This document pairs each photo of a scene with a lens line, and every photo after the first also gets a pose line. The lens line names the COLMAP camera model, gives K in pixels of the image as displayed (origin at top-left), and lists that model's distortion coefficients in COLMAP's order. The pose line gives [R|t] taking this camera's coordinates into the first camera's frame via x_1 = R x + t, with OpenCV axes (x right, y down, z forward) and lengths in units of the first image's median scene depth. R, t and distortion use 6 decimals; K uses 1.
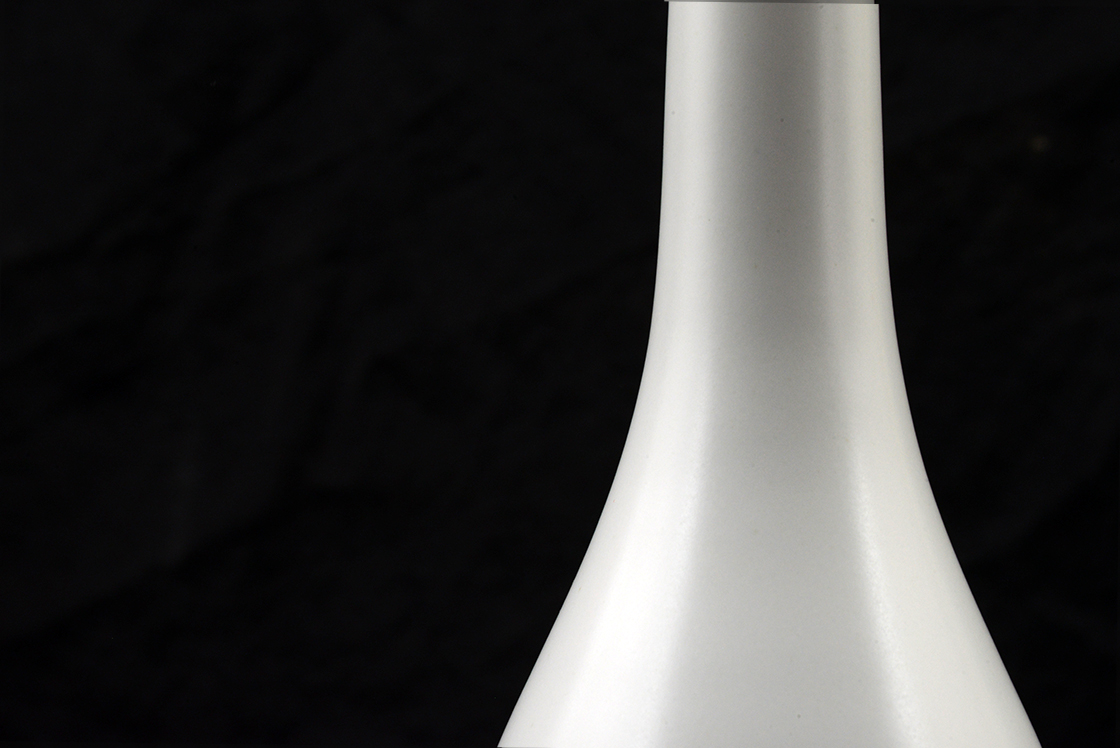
lens RADIAL K [[3432.7, 0, 560.0], [0, 3432.7, 374.0], [0, 0, 1]] dist [0.067676, -0.098510]
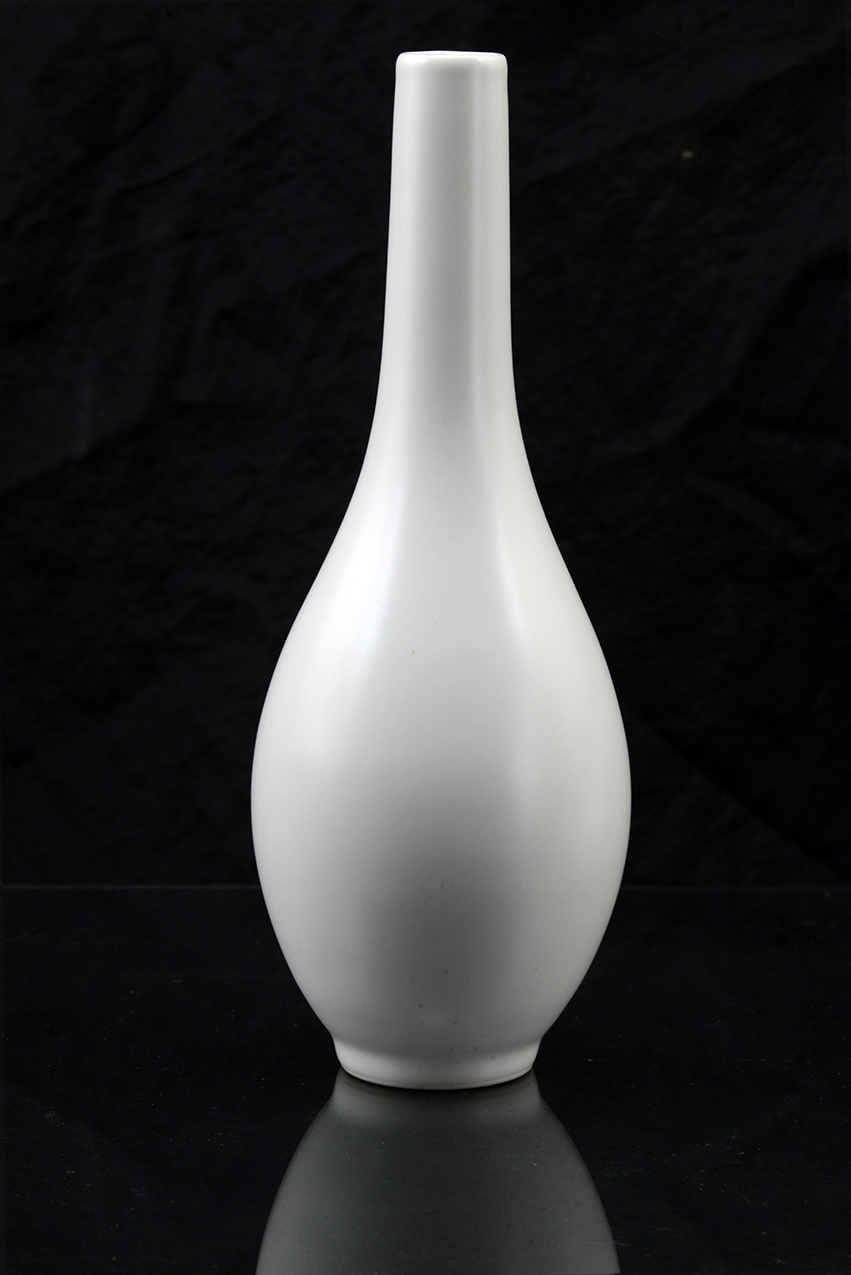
lens RADIAL K [[3907.7, 0, 425.5], [0, 3907.7, 637.5], [0, 0, 1]] dist [0.067676, -0.098510]
pose [[0.999771, -0.018954, -0.009919, 0.043591], [0.020395, 0.984433, 0.174576, -0.150246], [0.006456, -0.174738, 0.984594, -0.593073]]
